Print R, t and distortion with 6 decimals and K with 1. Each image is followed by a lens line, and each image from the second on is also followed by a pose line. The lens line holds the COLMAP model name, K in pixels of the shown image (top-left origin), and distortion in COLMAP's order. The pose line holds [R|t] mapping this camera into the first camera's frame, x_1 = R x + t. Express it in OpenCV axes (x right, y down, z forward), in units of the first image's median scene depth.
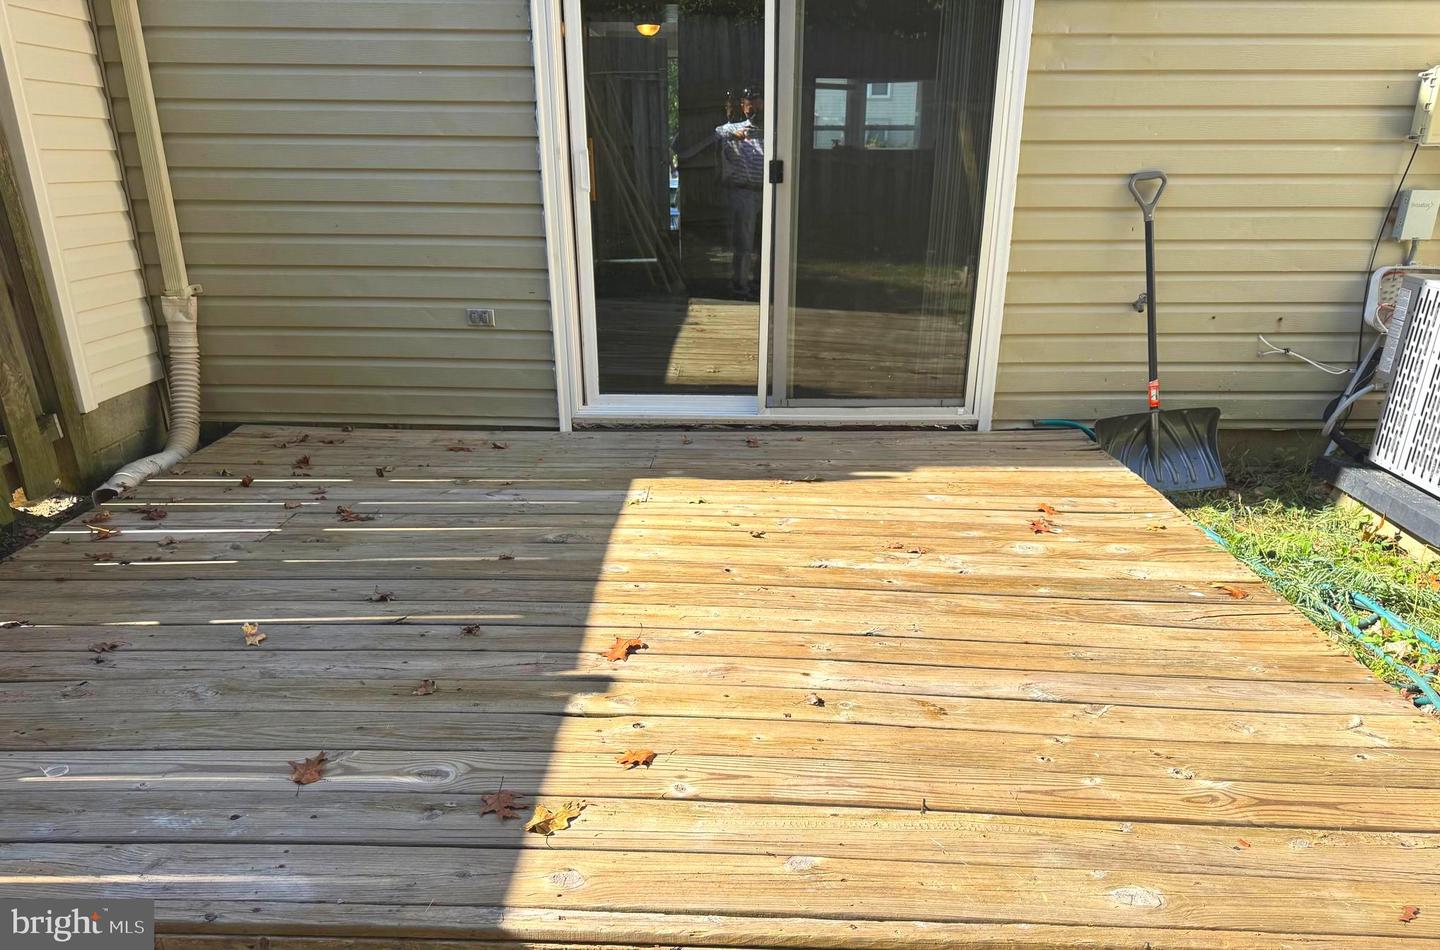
lens RADIAL K [[835.7, 0, 723.1], [0, 835.7, 483.6], [0, 0, 1]] dist [0.012484, -0.003567]
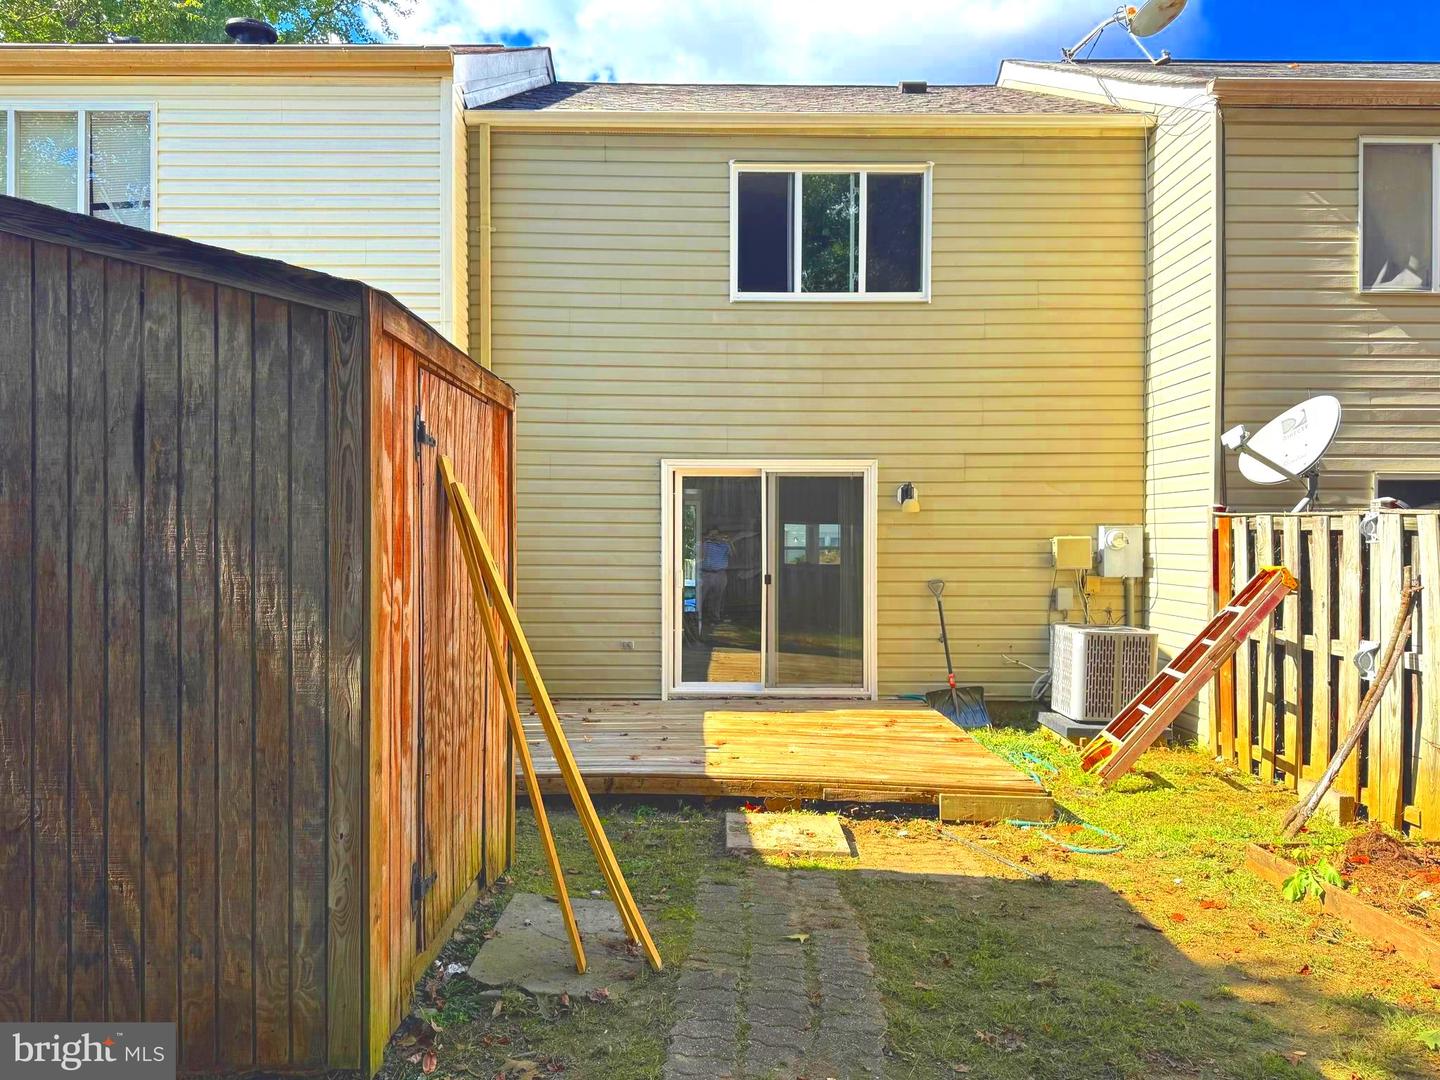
lens RADIAL K [[1021.0, 0, 717.2], [0, 1021.0, 547.3], [0, 0, 1]] dist [0.069298, -0.085017]
pose [[0.999515, 0.000761, 0.031124, -0.148781], [0.010716, 0.930211, -0.366868, 0.516039], [-0.029231, 0.367023, 0.929752, -1.477151]]
